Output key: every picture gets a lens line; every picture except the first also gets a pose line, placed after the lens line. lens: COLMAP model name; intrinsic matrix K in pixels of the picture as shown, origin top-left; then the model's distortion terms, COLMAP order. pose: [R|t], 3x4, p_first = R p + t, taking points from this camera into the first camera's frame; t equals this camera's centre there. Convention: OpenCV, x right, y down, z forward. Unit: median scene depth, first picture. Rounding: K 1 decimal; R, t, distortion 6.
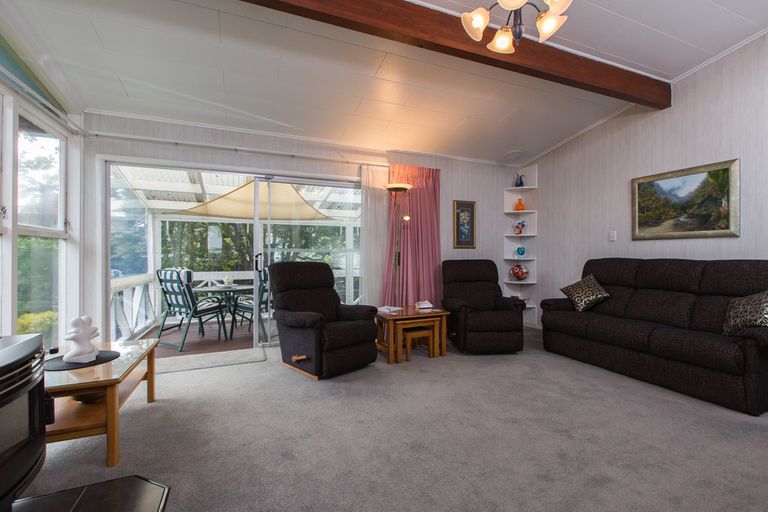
lens RADIAL K [[347.8, 0, 383.5], [0, 347.8, 255.1], [0, 0, 1]] dist [0.002200, 0.000039]
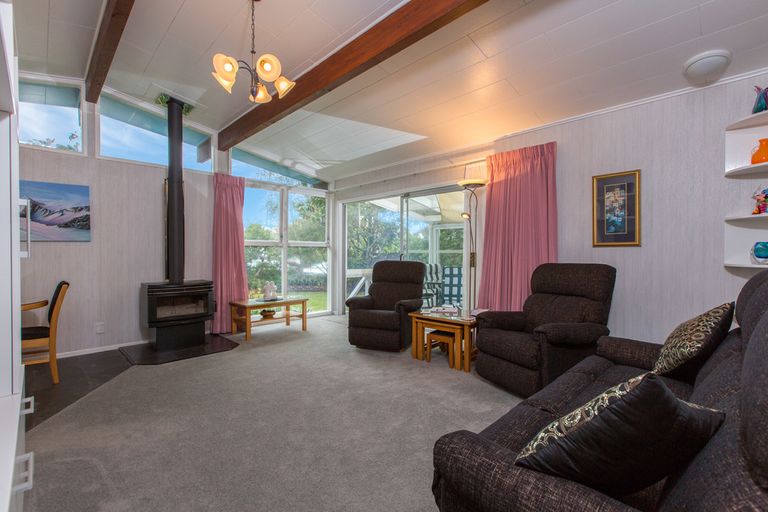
lens RADIAL K [[347.8, 0, 384.4], [0, 347.8, 254.9], [0, 0, 1]] dist [0.002200, 0.000039]
pose [[0.376805, 0.002514, -0.926289, 0.740079], [-0.005711, 0.999984, 0.000391, -0.001619], [0.926275, 0.005143, 0.376814, 0.391205]]
